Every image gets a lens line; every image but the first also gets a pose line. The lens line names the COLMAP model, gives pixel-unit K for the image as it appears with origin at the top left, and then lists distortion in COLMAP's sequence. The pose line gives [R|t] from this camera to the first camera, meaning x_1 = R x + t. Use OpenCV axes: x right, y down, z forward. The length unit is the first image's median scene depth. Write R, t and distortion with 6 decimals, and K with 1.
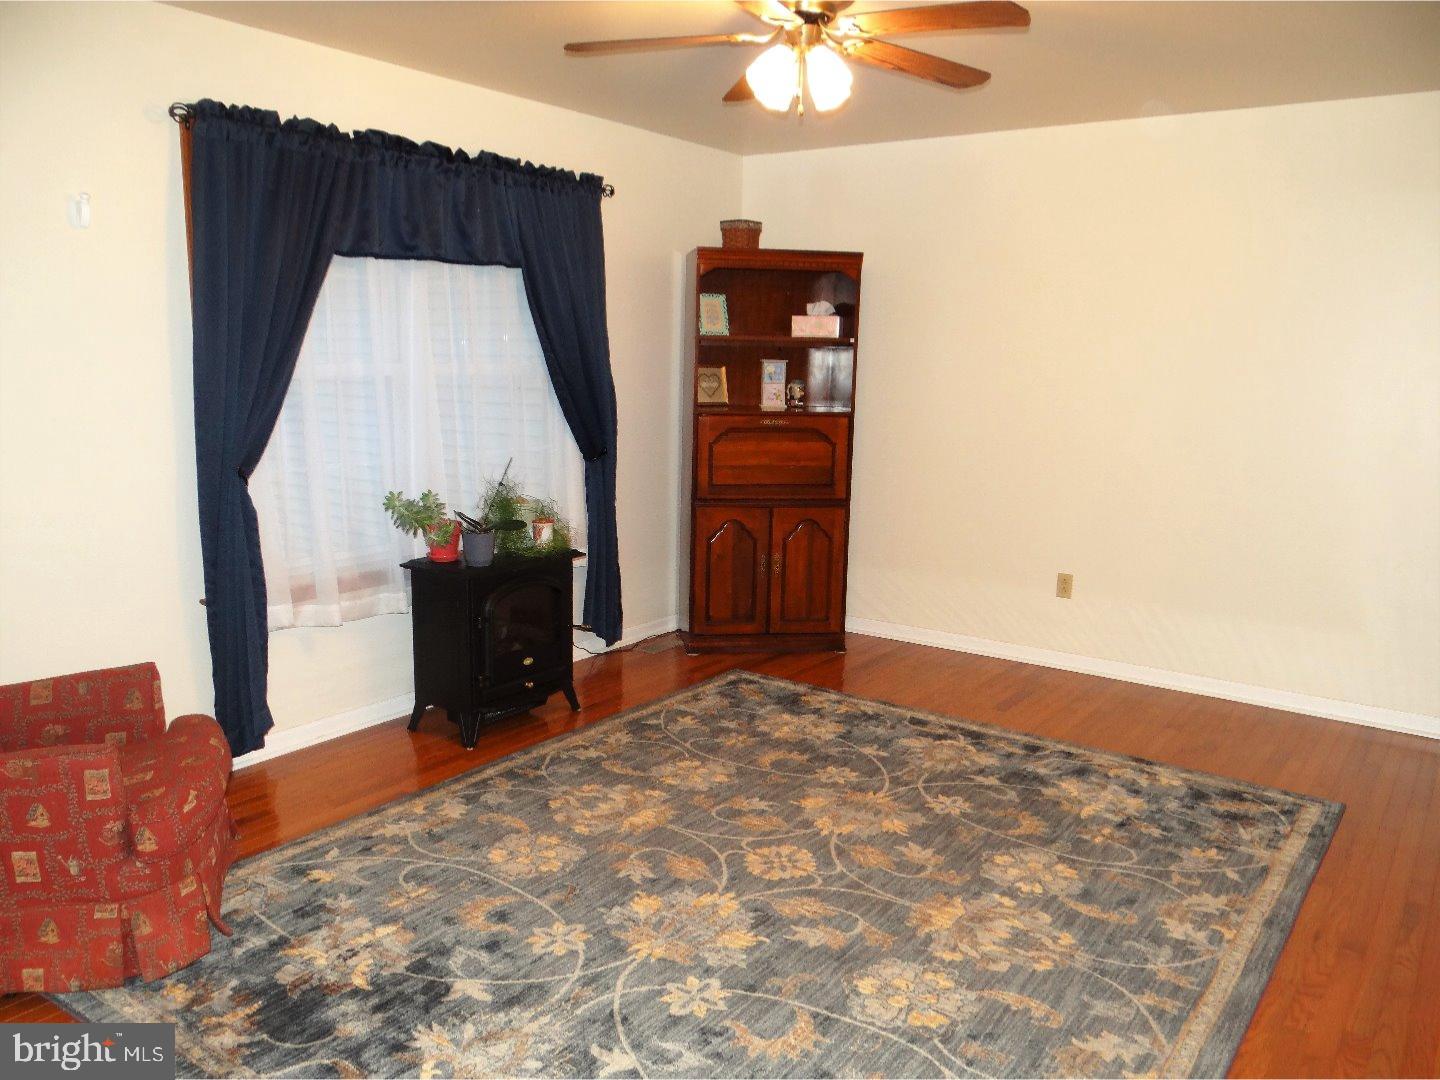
lens RADIAL K [[1133.7, 0, 717.1], [0, 1133.7, 542.7], [0, 0, 1]] dist [-0.002702, -0.002461]
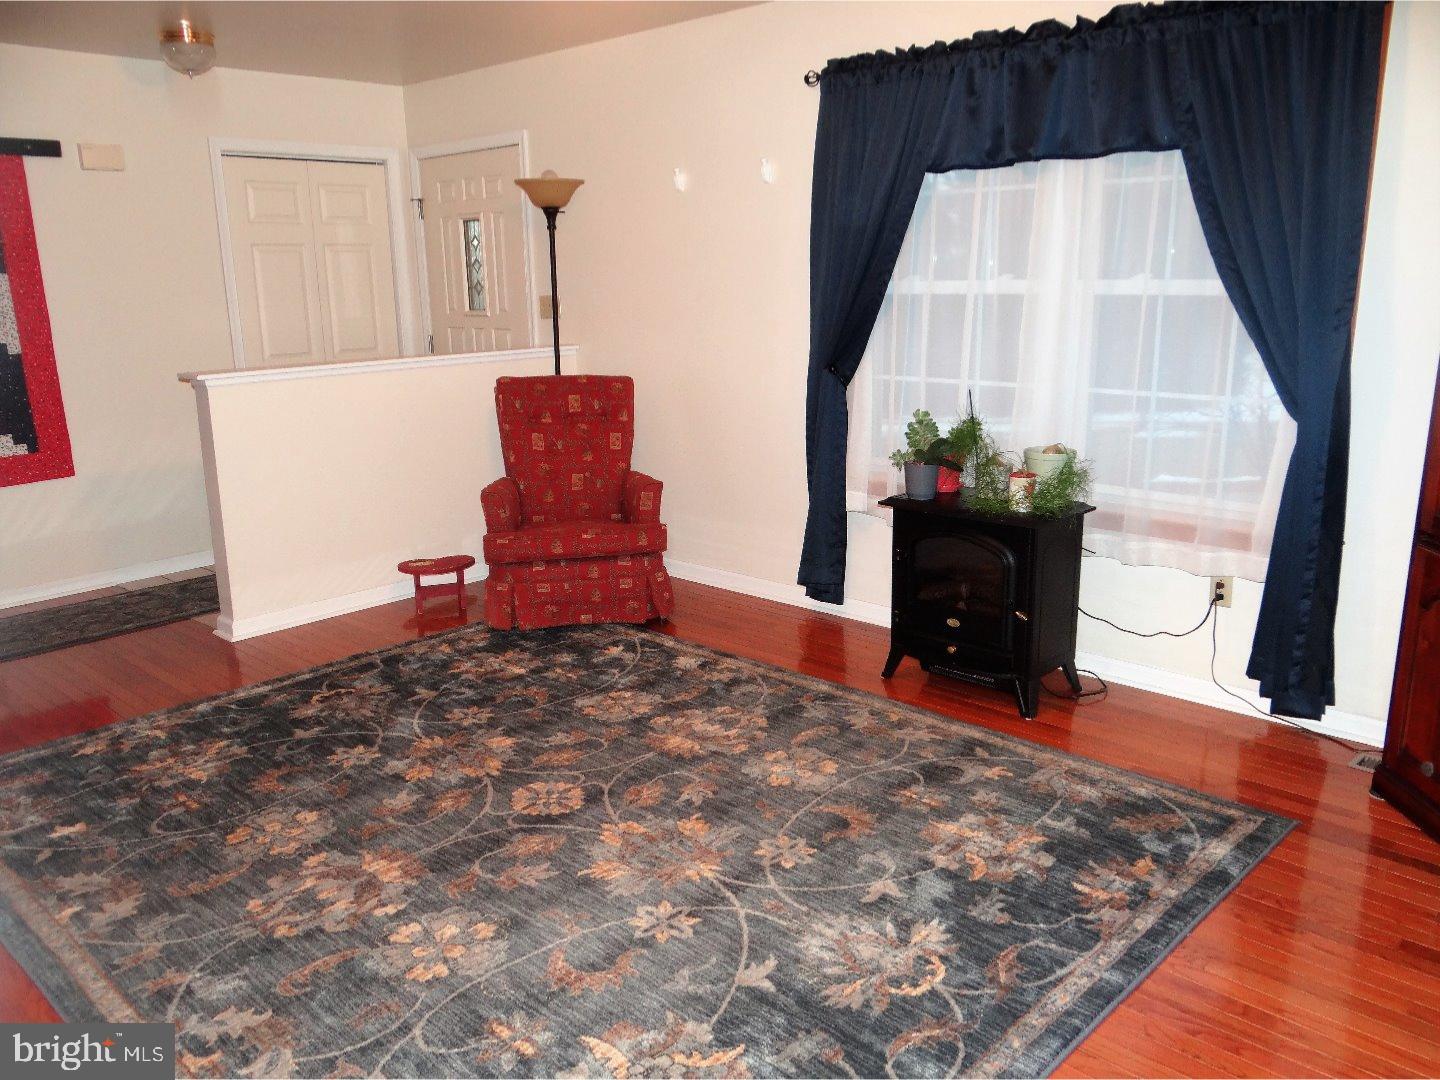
lens RADIAL K [[1133.7, 0, 717.1], [0, 1133.7, 542.7], [0, 0, 1]] dist [-0.002702, -0.002461]
pose [[-0.143175, 0.221091, -0.964686, 0.749602], [-0.145432, 0.959447, 0.241475, -0.151979], [0.978954, 0.174869, -0.105215, 0.970781]]
